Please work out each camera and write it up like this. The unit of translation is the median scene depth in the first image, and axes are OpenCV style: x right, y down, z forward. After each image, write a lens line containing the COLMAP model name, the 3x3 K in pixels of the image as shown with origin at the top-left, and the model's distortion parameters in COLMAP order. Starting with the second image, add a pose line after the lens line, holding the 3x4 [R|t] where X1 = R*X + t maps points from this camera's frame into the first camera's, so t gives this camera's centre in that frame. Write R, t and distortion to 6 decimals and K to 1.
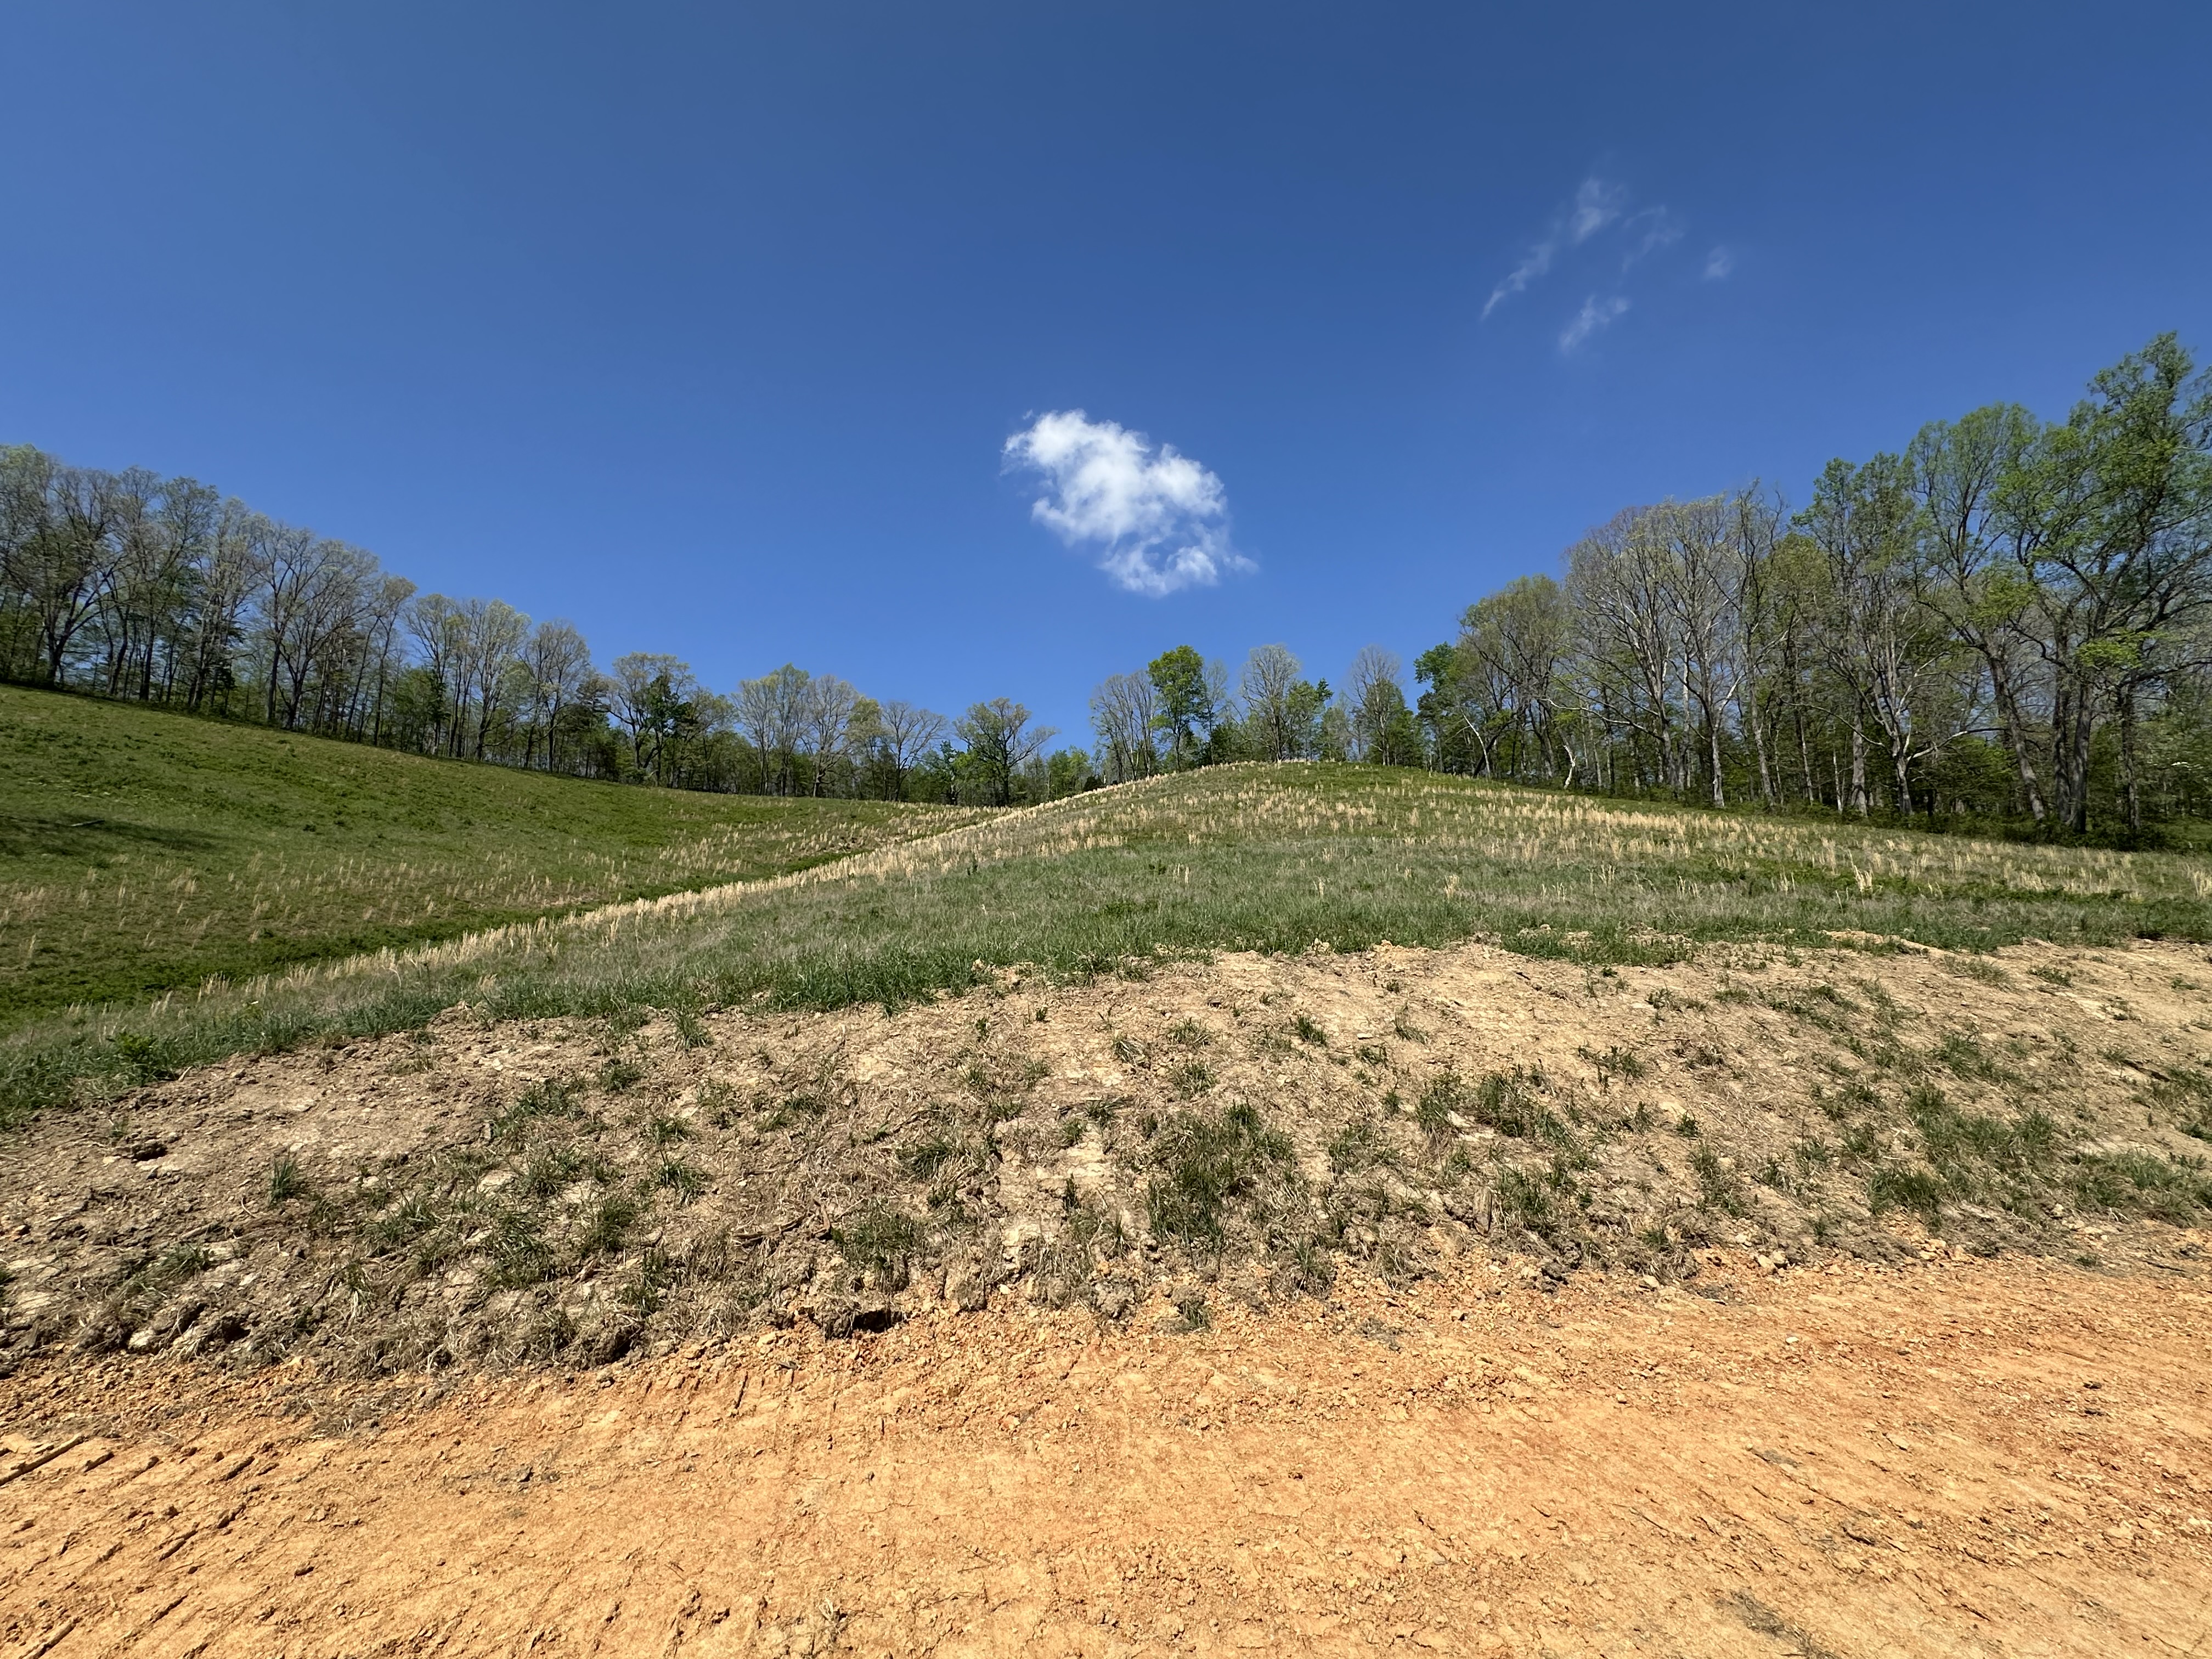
lens RADIAL K [[1006.3, 0, 1103.6], [0, 1006.3, 833.1], [0, 0, 1]] dist [-0.004967, 0.000988]
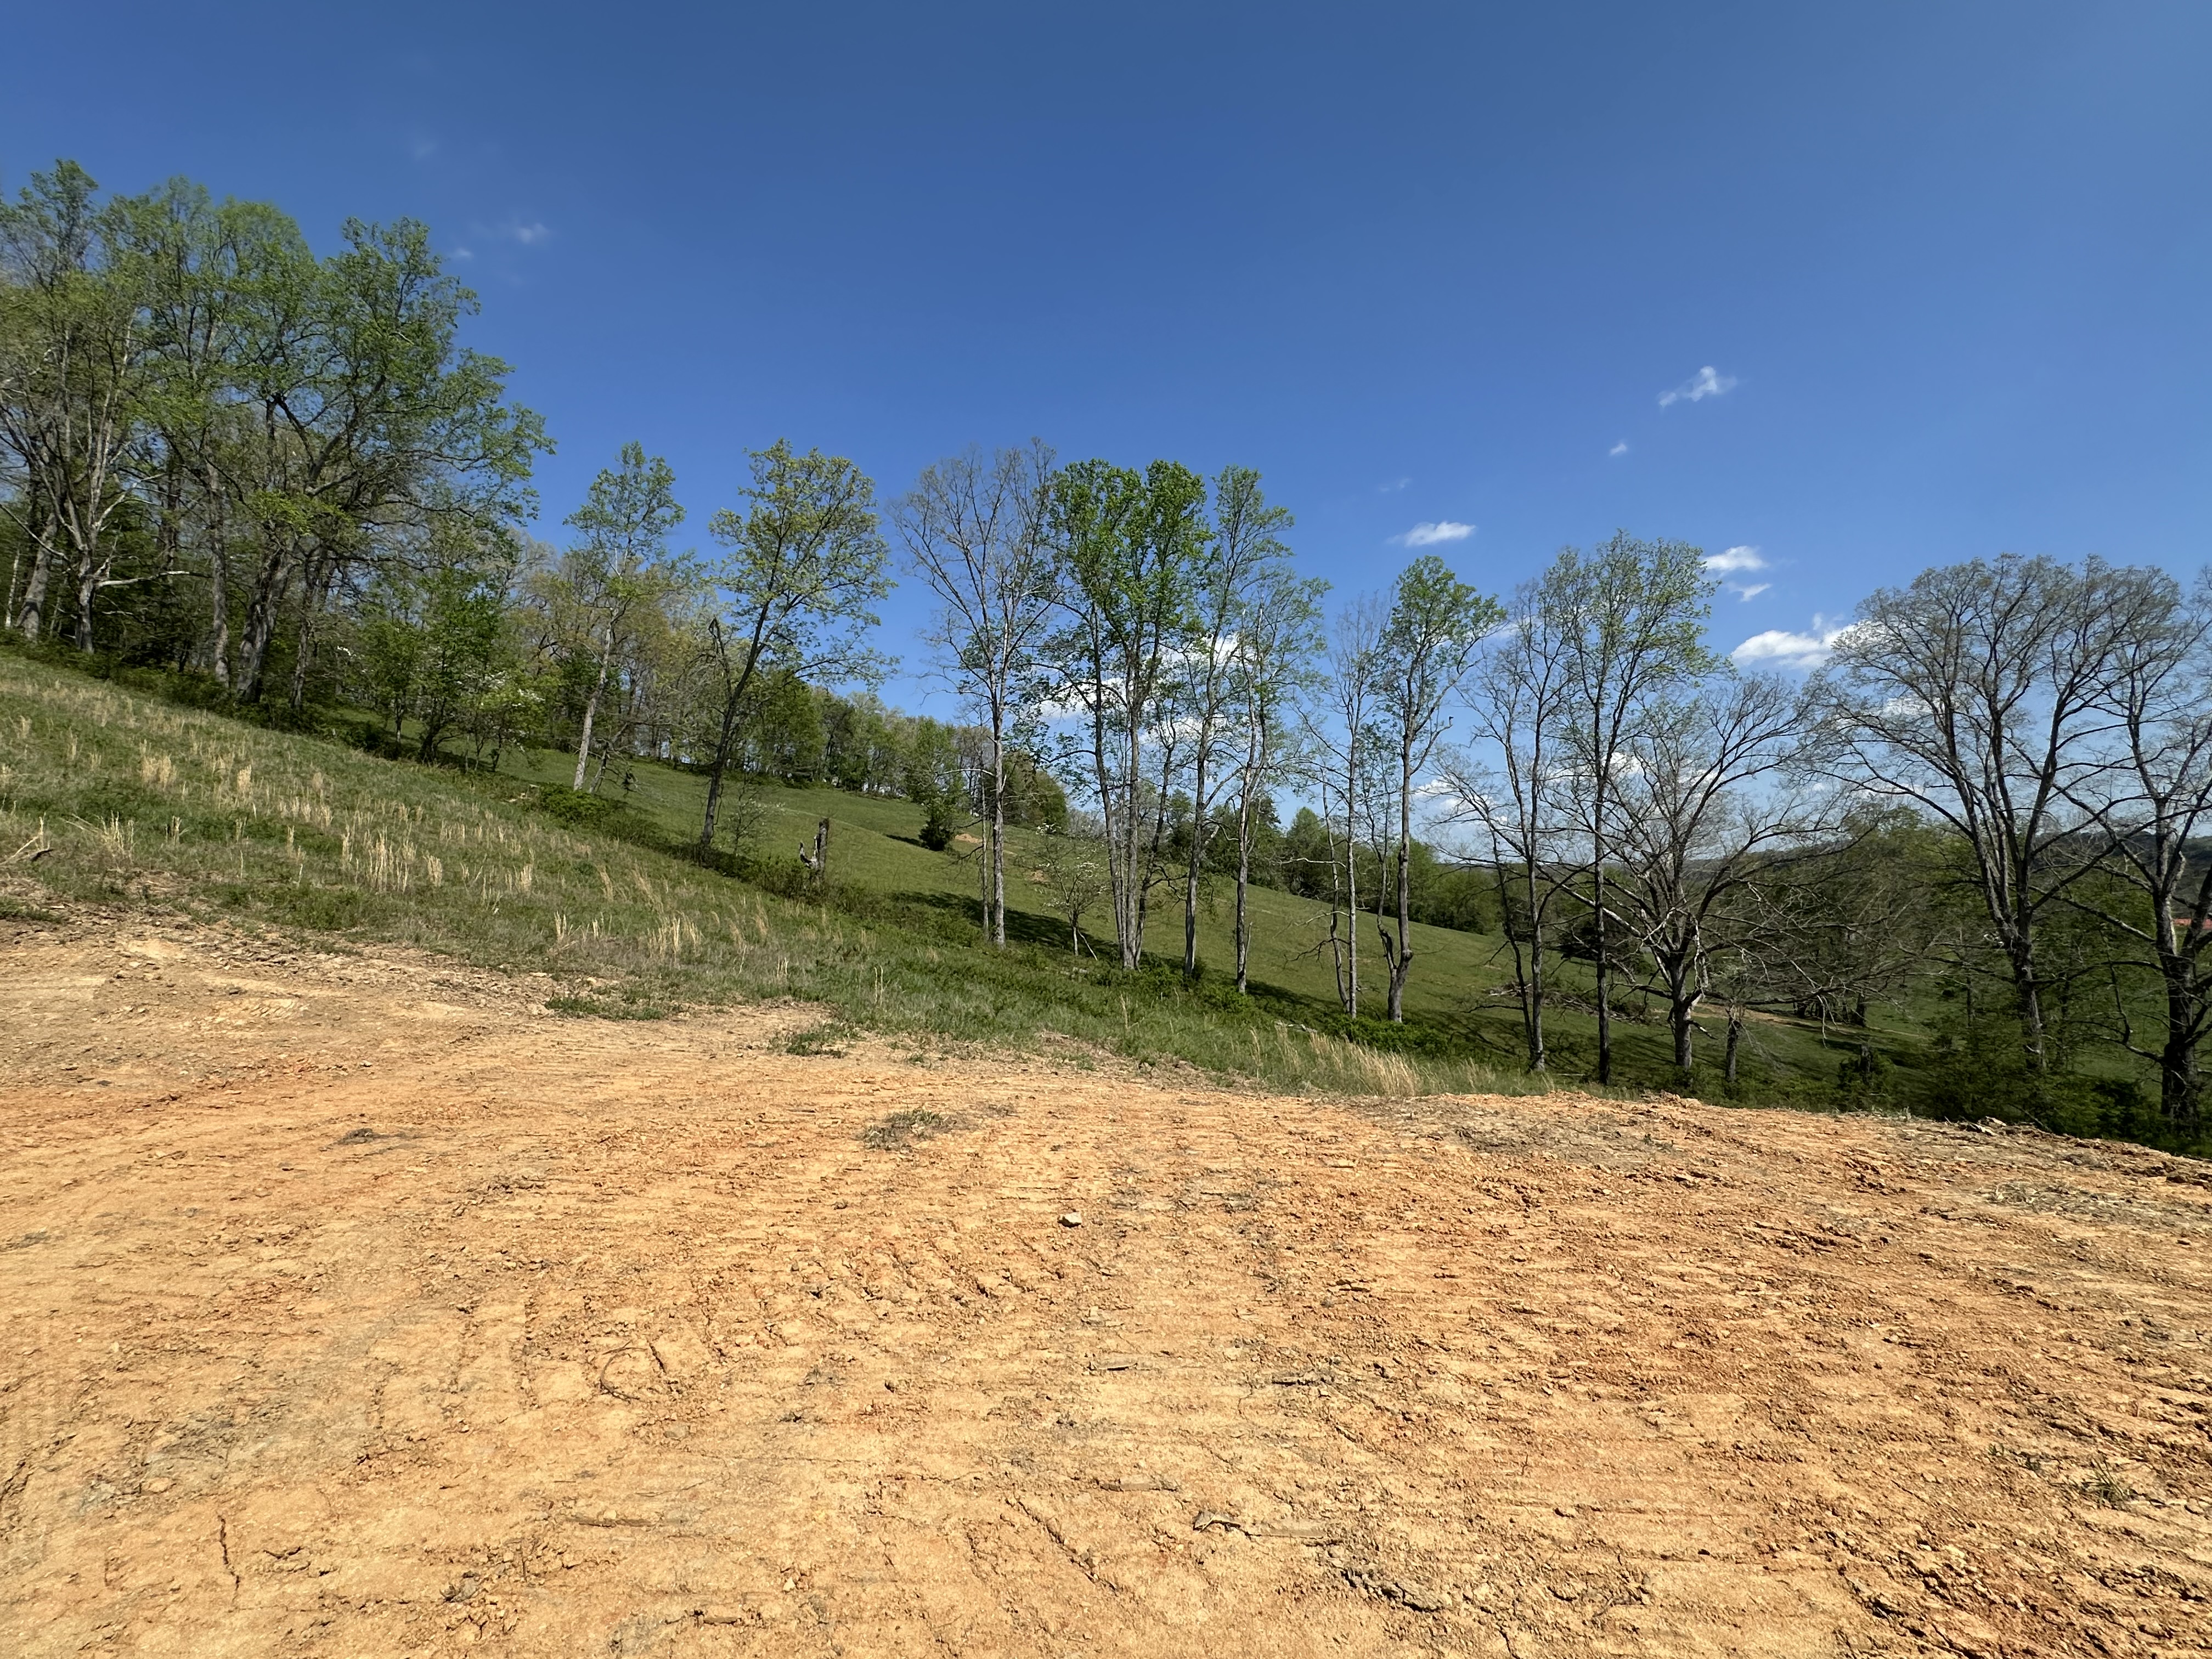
lens RADIAL K [[1006.3, 0, 1103.6], [0, 1006.3, 833.1], [0, 0, 1]] dist [-0.004967, 0.000988]
pose [[0.276024, 0.065070, 0.958946, 0.331748], [-0.174149, 0.984578, -0.016682, -0.005356], [-0.945242, -0.162394, 0.283099, -0.014400]]
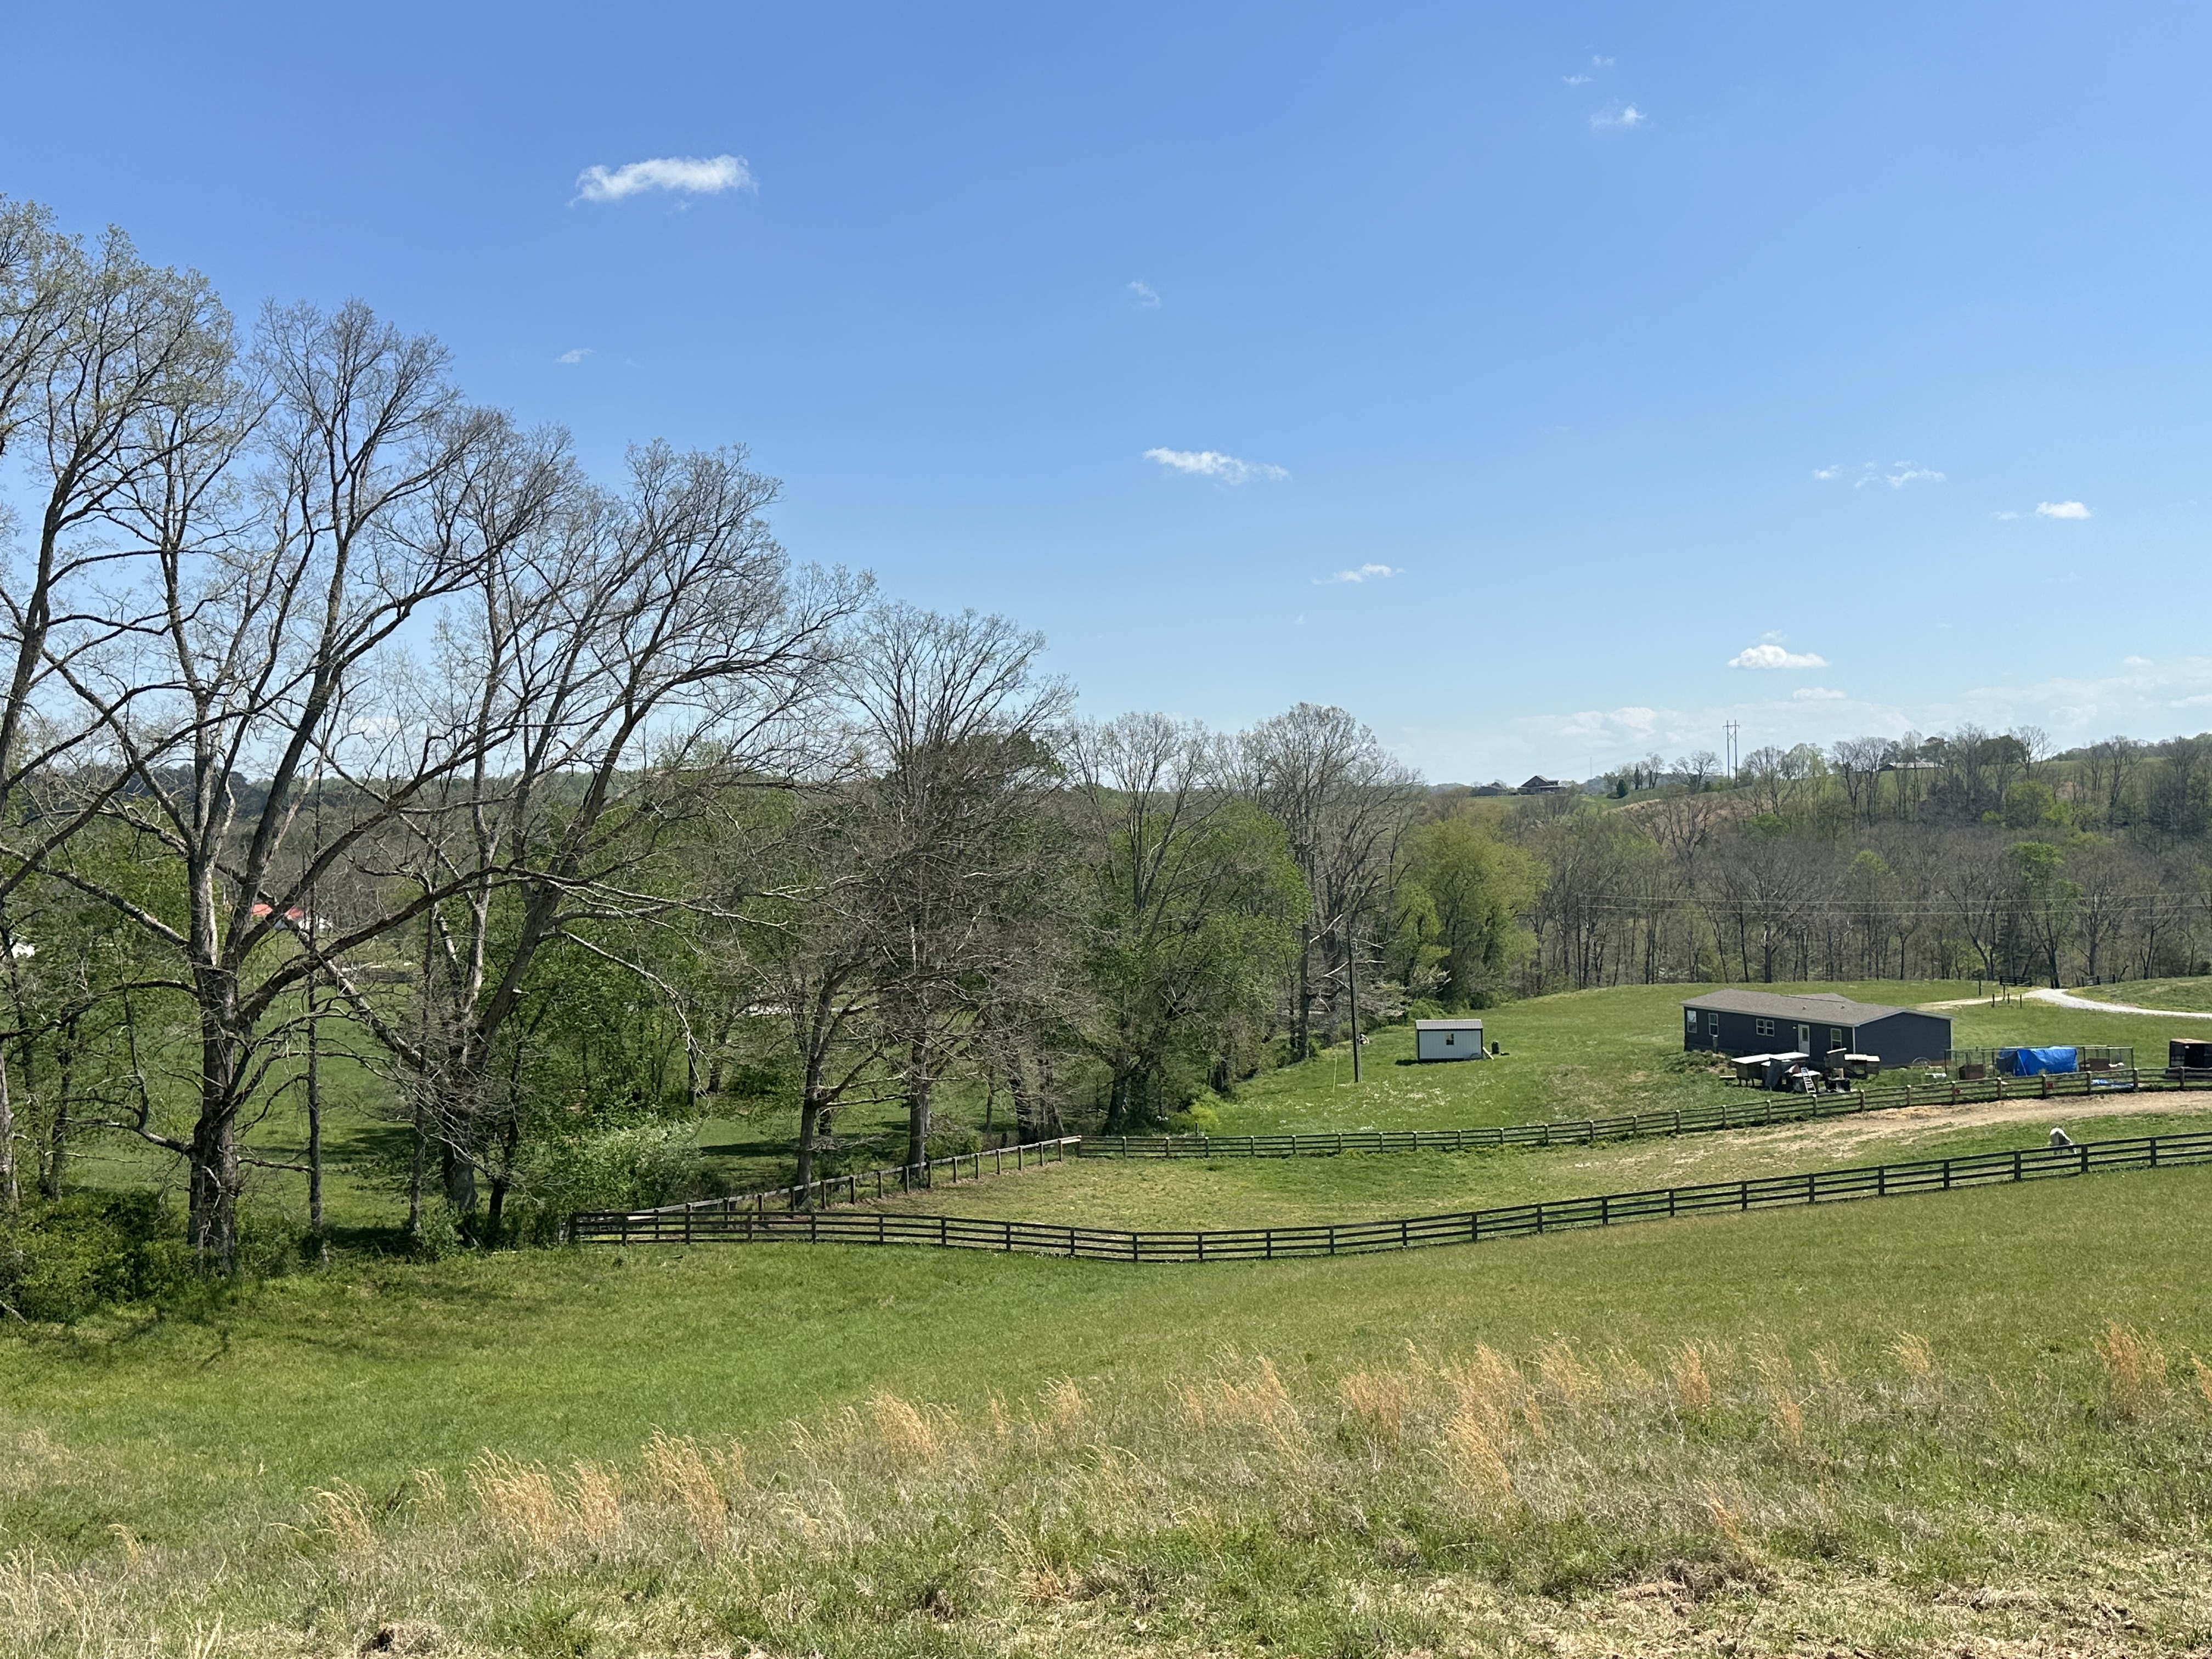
lens RADIAL K [[2051.8, 0, 1122.4], [0, 2051.8, 842.8], [0, 0, 1]] dist [0.194478, -0.397641]
pose [[-0.801091, 0.026304, 0.597964, 0.424786], [-0.079333, 0.985553, -0.149636, -0.015818], [-0.593261, -0.167311, -0.787431, -0.088908]]
